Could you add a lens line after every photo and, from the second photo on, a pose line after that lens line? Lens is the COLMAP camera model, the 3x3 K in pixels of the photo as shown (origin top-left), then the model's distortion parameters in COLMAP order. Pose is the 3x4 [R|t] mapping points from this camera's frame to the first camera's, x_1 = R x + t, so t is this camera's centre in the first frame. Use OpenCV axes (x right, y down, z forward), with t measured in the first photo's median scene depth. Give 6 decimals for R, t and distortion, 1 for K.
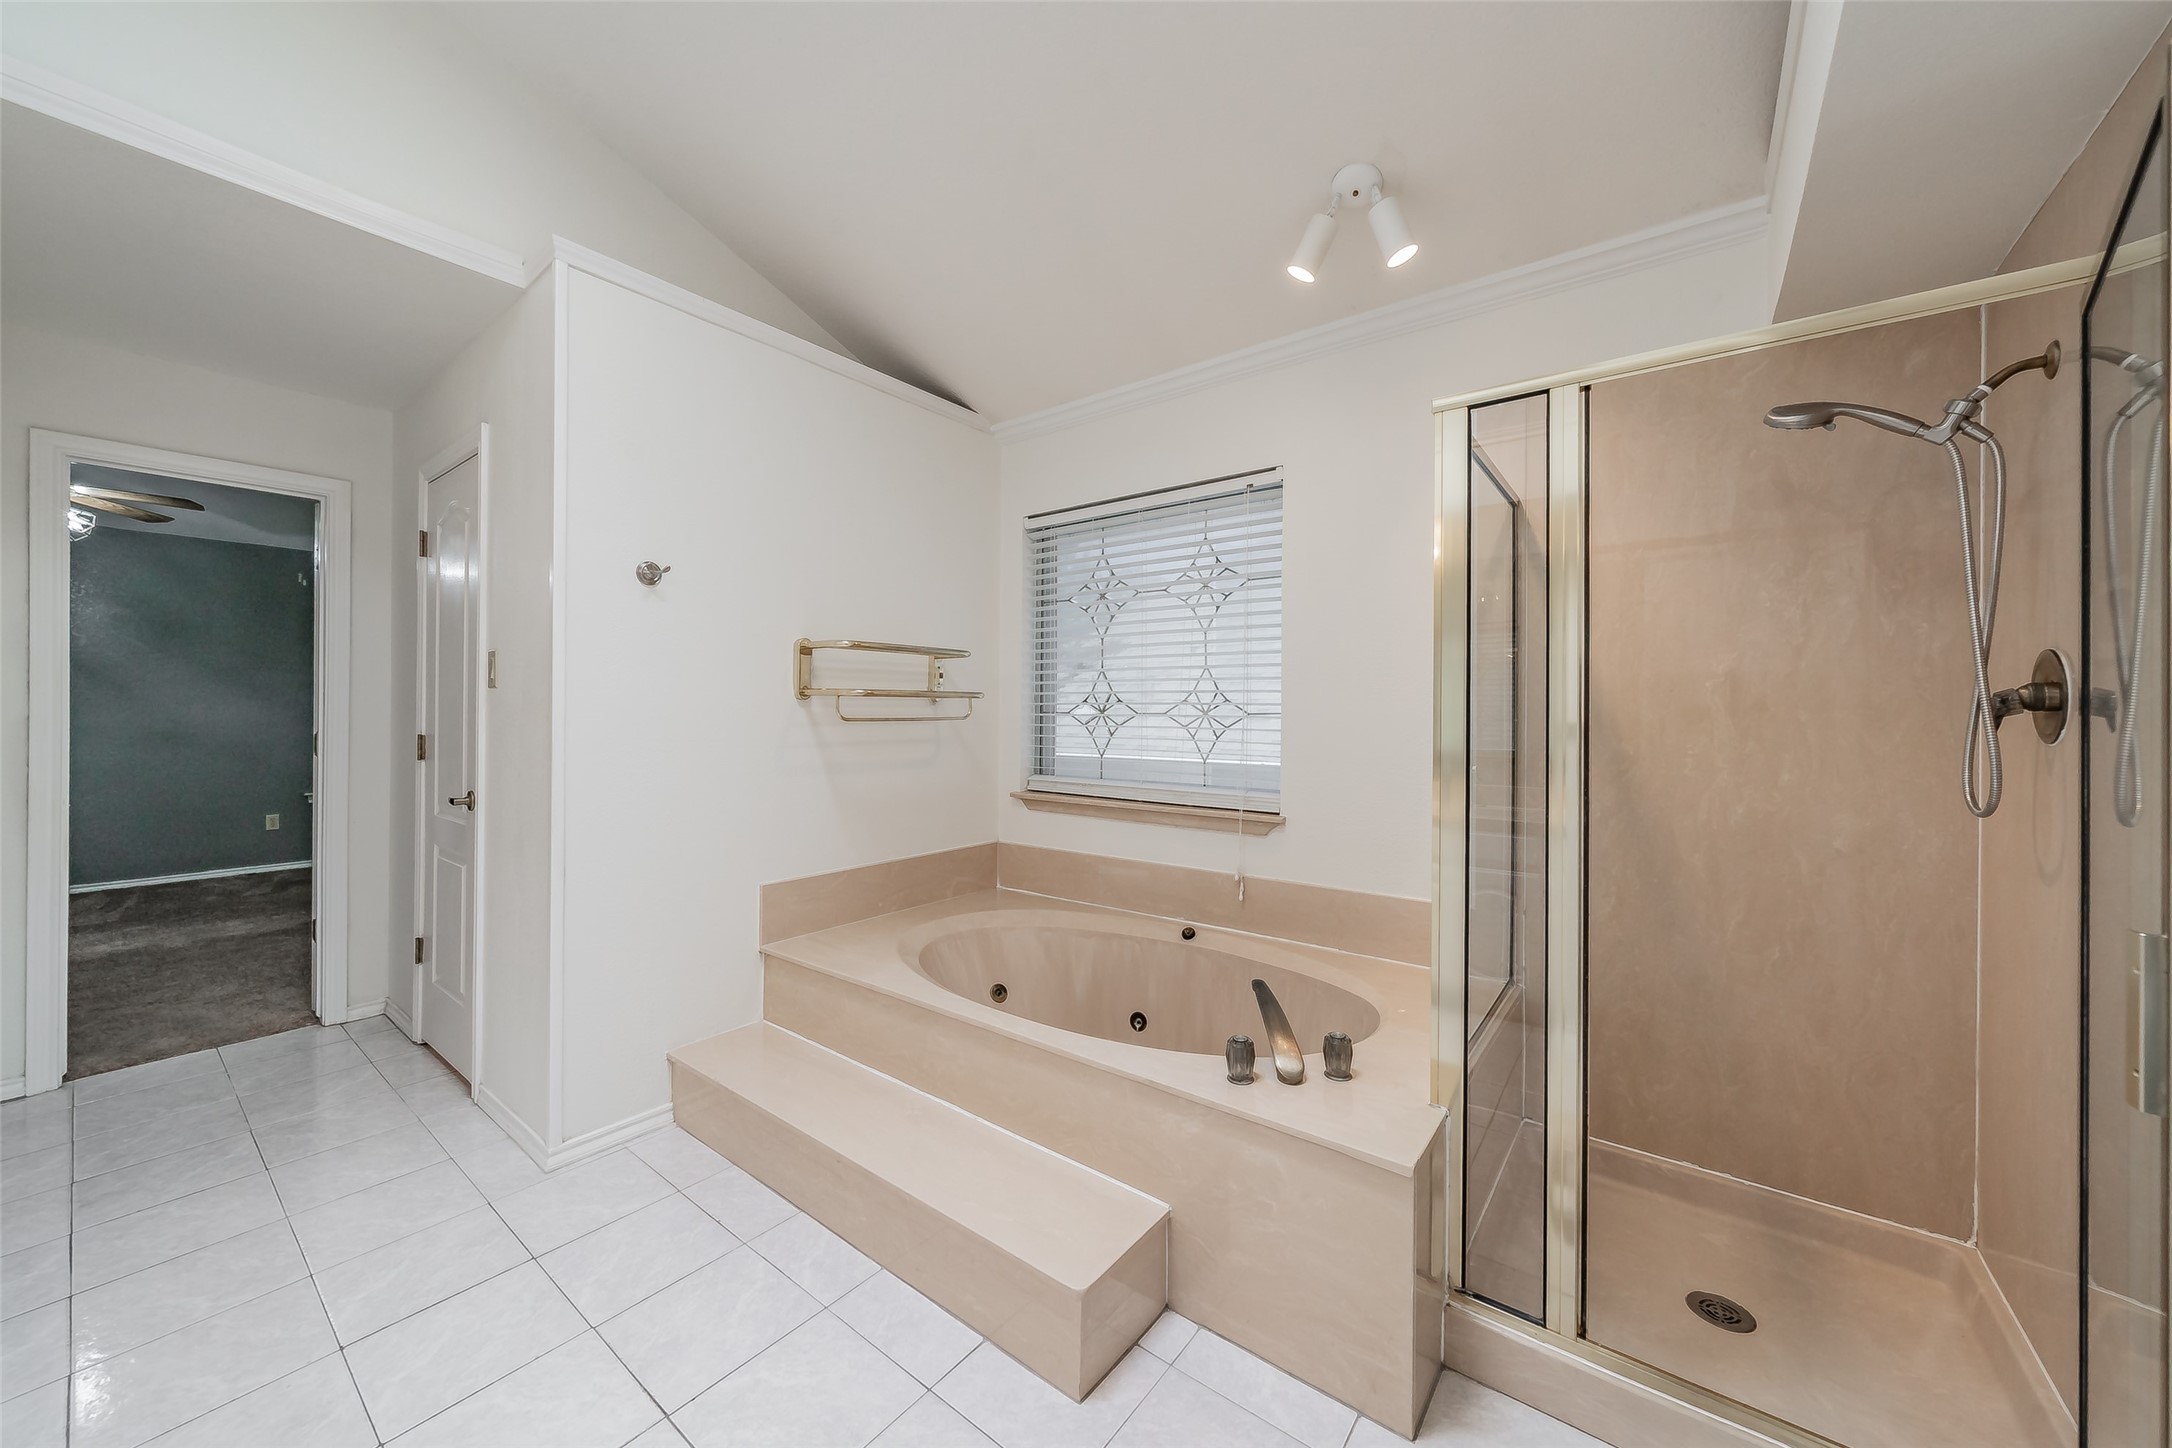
lens RADIAL K [[783.2, 0, 1073.9], [0, 783.2, 717.7], [0, 0, 1]] dist [-0.001646, -0.000143]
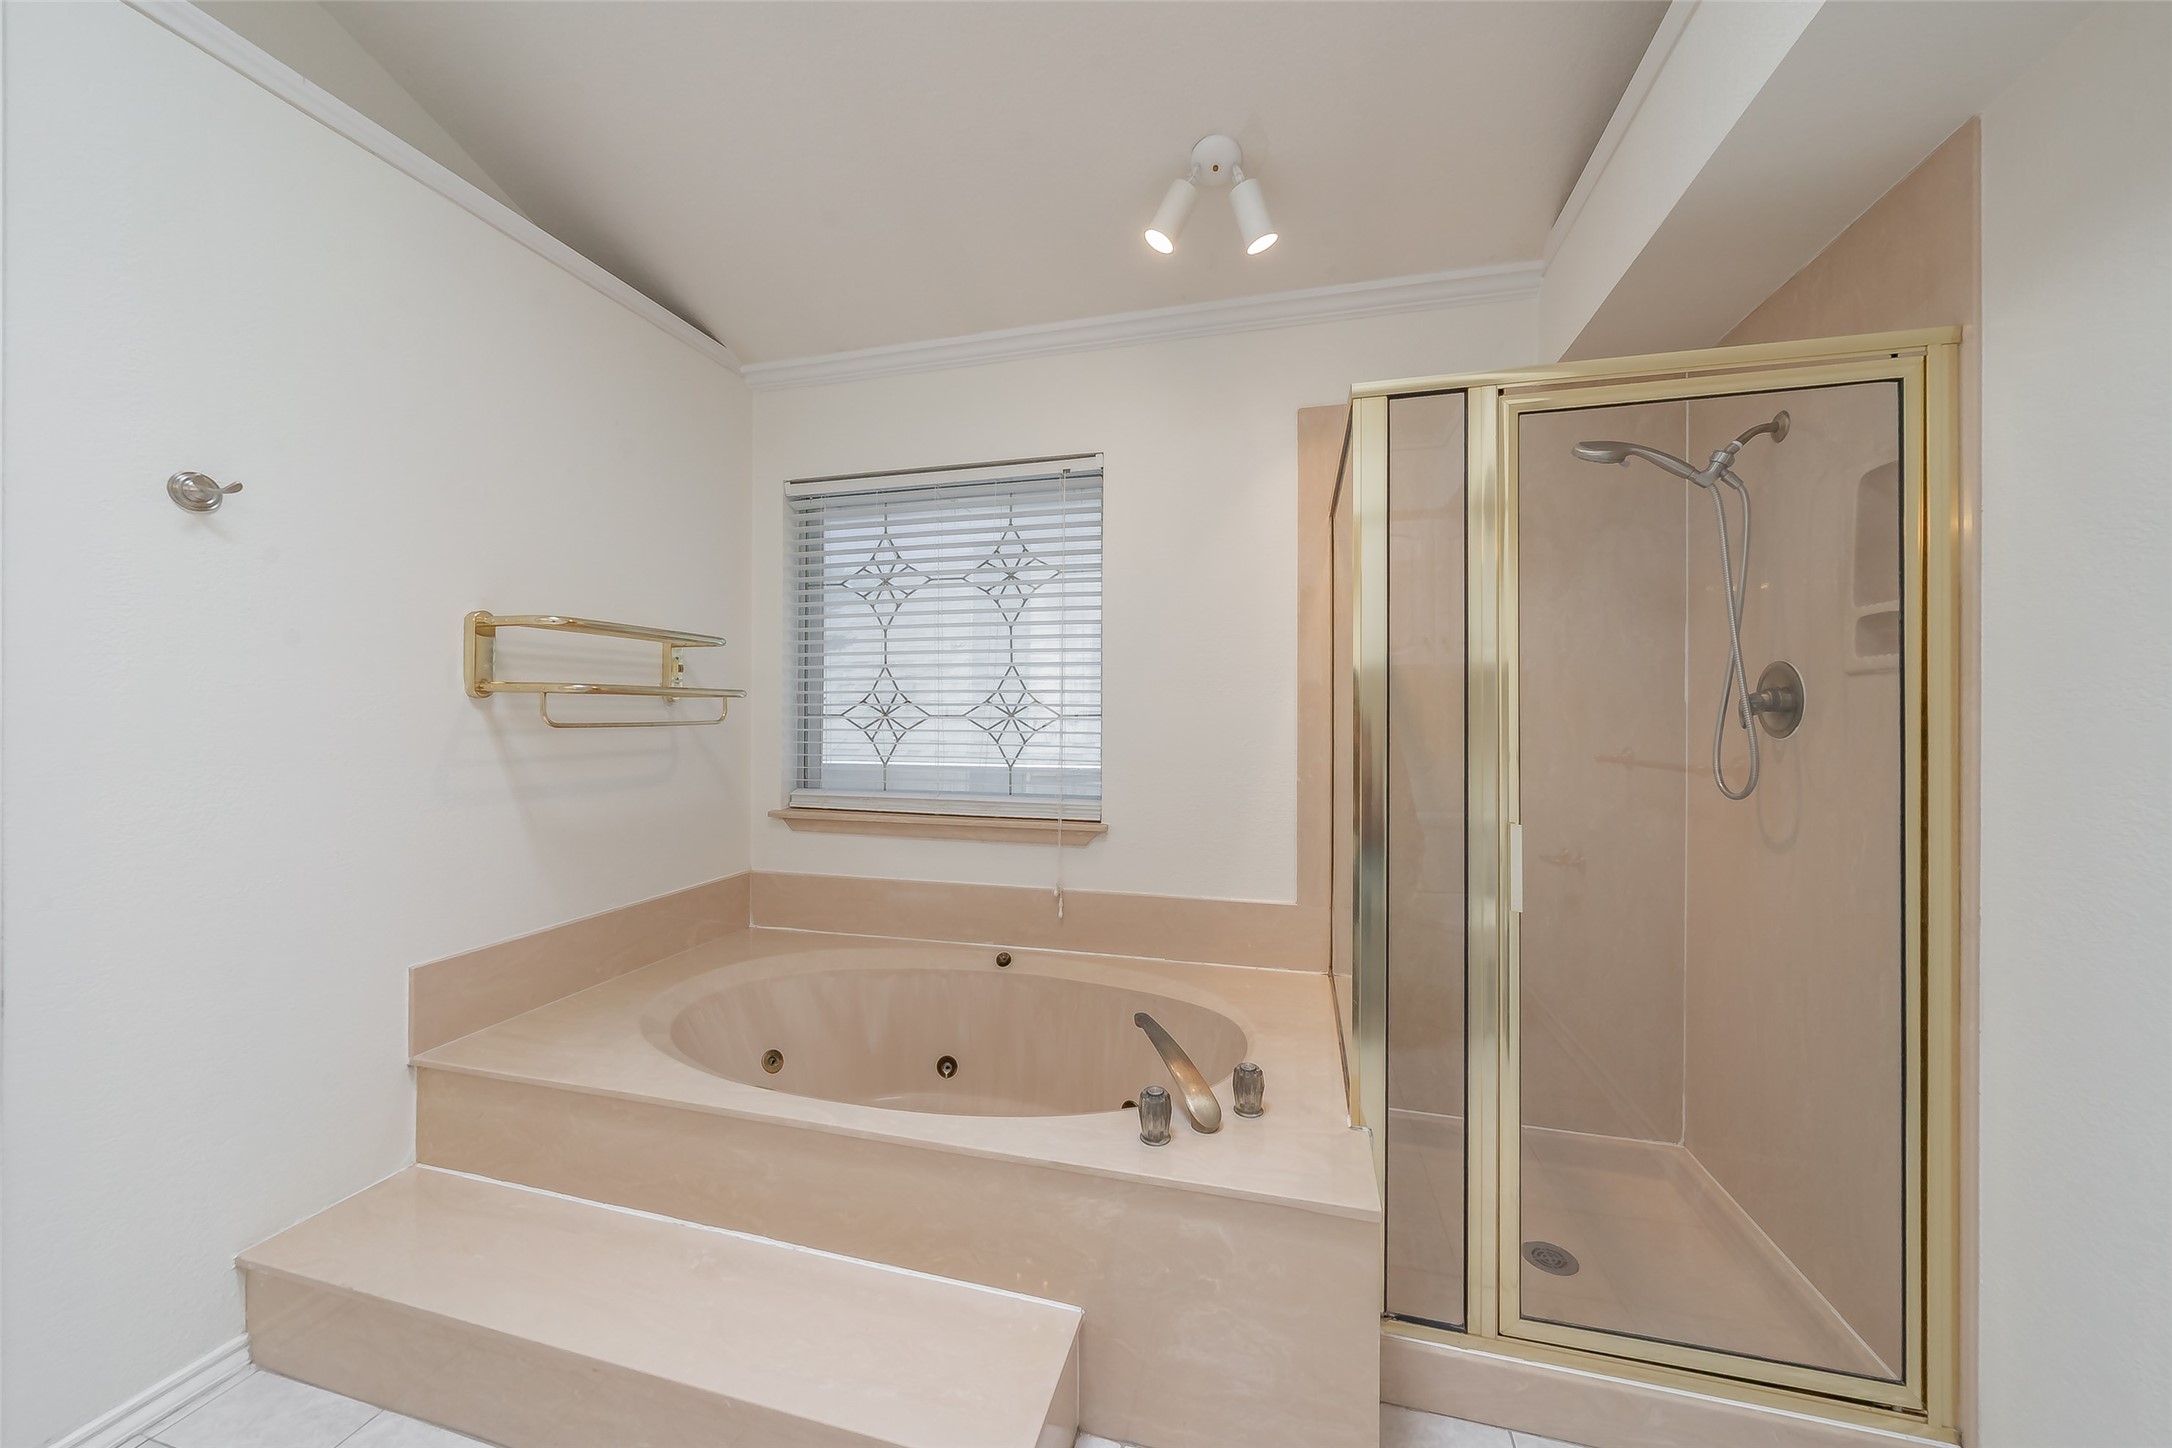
lens RADIAL K [[769.6, 0, 1072.6], [0, 769.6, 718.3], [0, 0, 1]] dist [-0.000834, -0.000202]
pose [[0.922510, -0.004872, 0.385942, -0.120514], [0.005322, 0.999986, -0.000097, -0.001612], [-0.385936, 0.002143, 0.922523, 0.151367]]
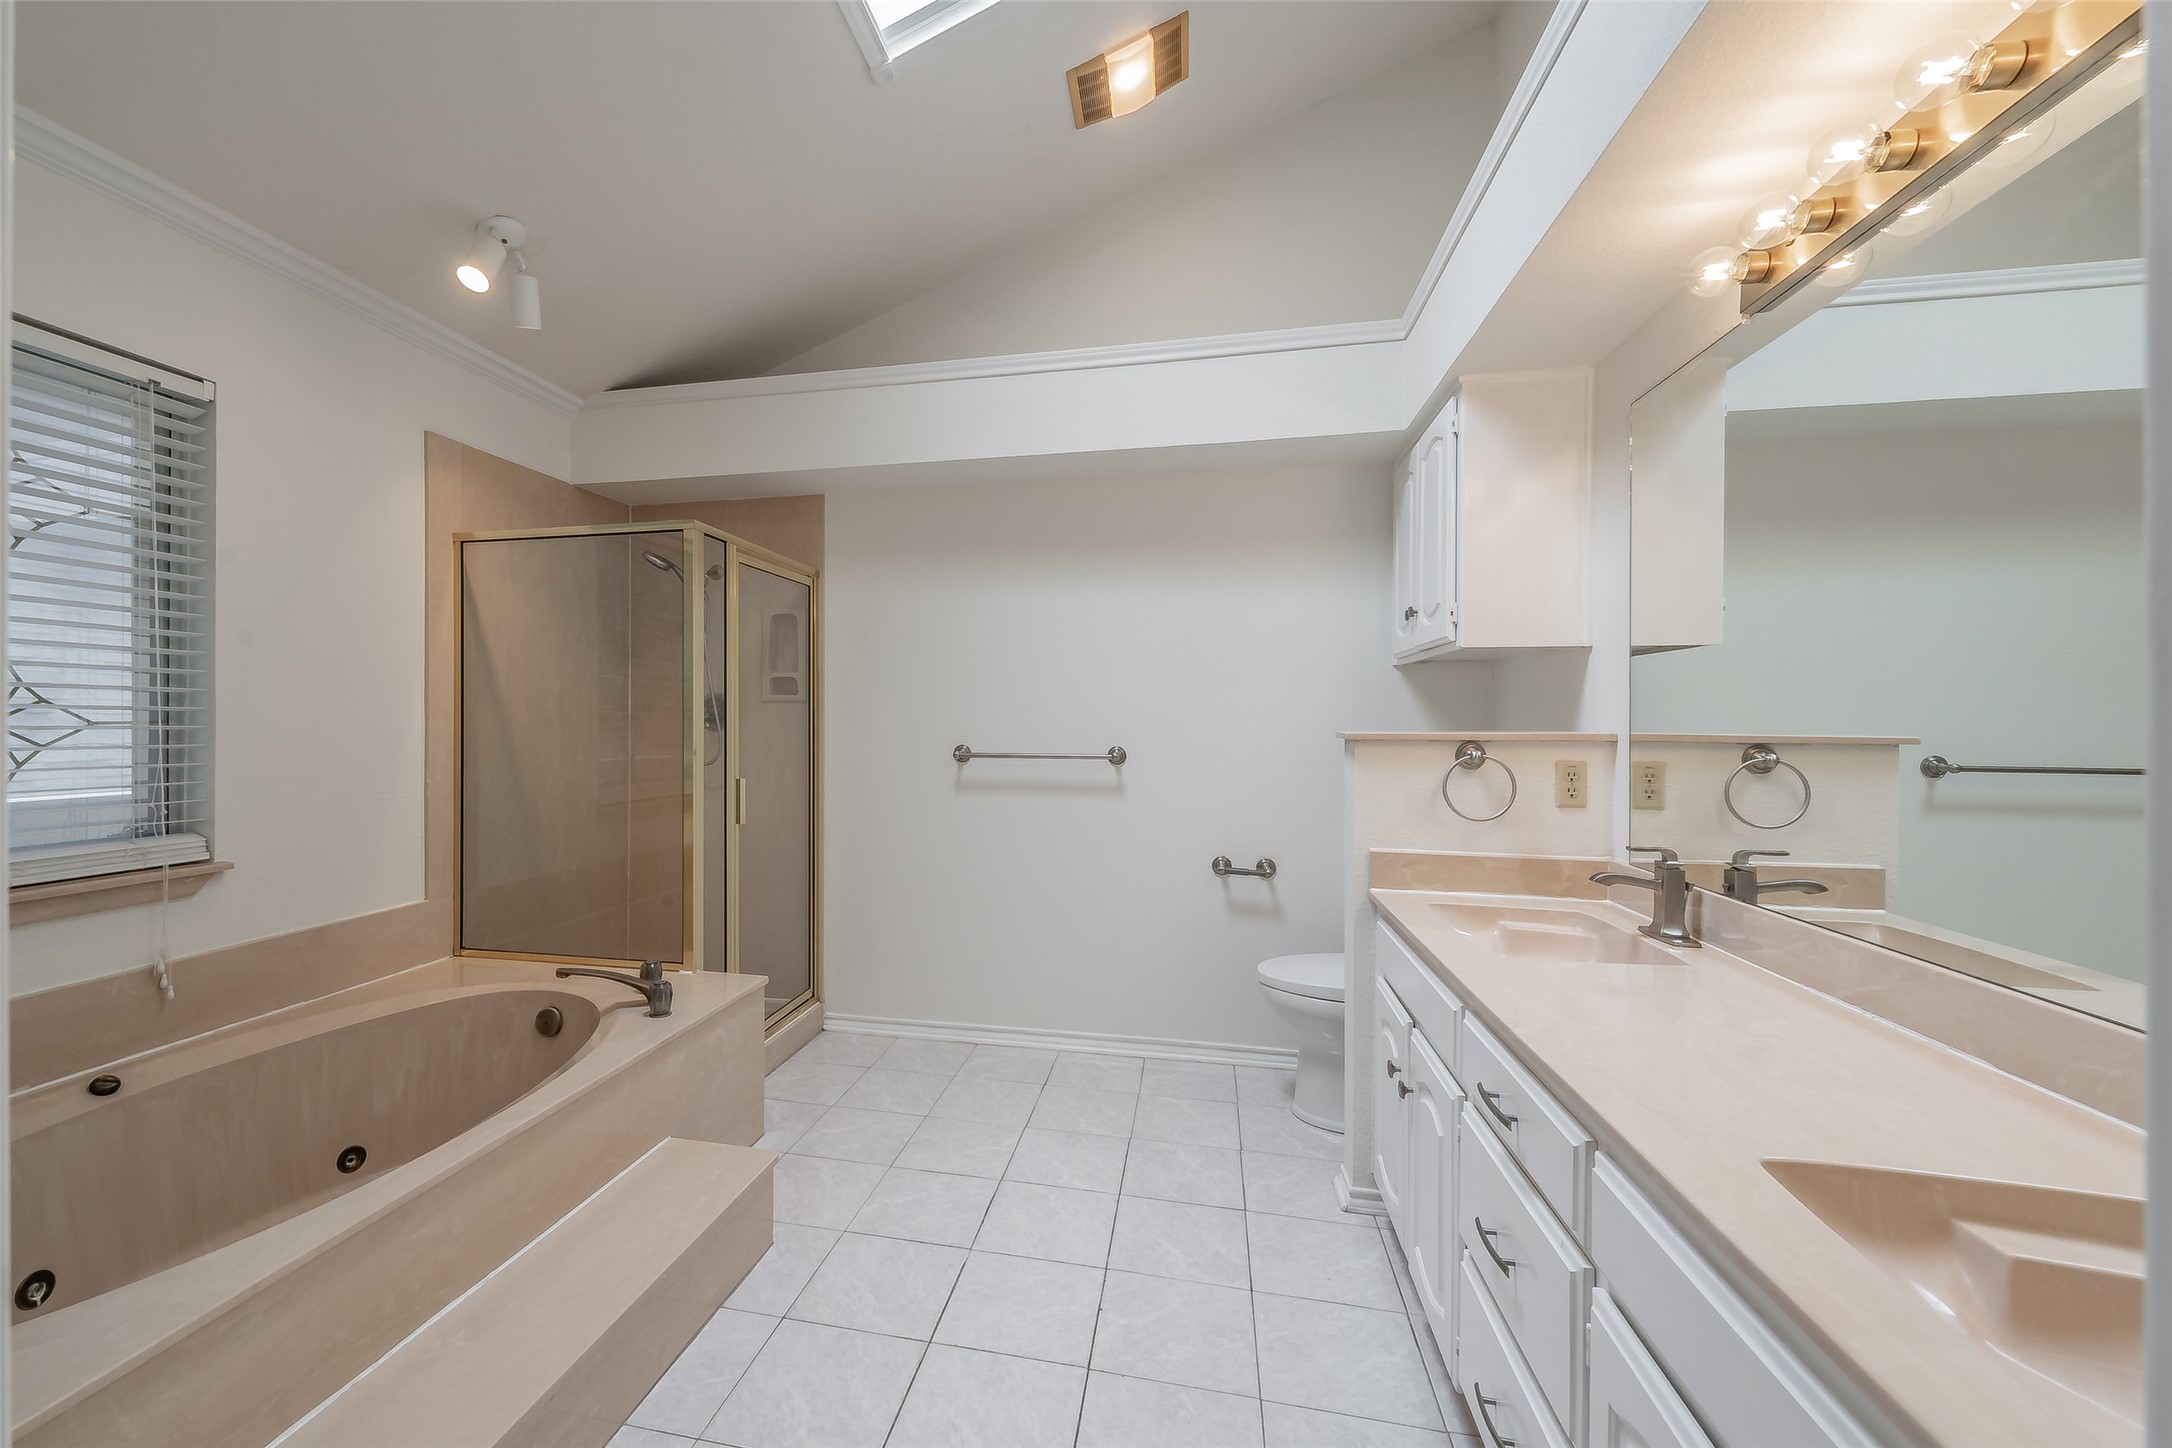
lens RADIAL K [[905.8, 0, 1086.0], [0, 905.8, 724.0], [0, 0, 1]] dist [-0.000437, -0.000163]
pose [[-0.509695, -0.010441, 0.860292, -0.835971], [0.000269, 0.999924, 0.012294, -0.012806], [-0.860355, 0.006497, -0.509653, 0.698408]]
